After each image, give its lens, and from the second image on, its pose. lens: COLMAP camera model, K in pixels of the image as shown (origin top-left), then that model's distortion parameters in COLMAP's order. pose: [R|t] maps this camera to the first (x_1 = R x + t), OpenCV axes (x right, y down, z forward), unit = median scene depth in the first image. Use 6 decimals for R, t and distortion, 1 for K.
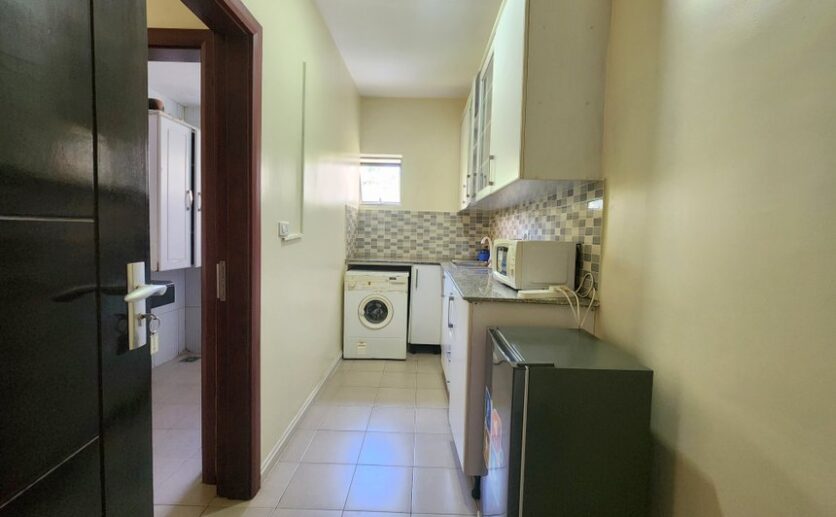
lens RADIAL K [[340.2, 0, 417.8], [0, 340.2, 251.7], [0, 0, 1]] dist [-0.000693, -0.000006]
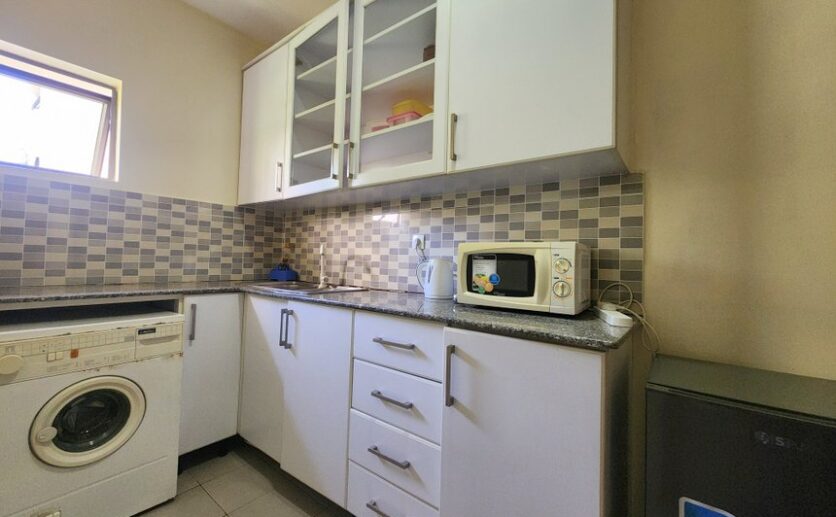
lens RADIAL K [[340.2, 0, 417.8], [0, 340.2, 251.7], [0, 0, 1]] dist [-0.000693, -0.000006]
pose [[0.604488, 0.007565, 0.796578, -0.179395], [0.031983, 0.998918, -0.033758, -0.000263], [-0.795972, 0.045883, 0.603592, 0.354434]]
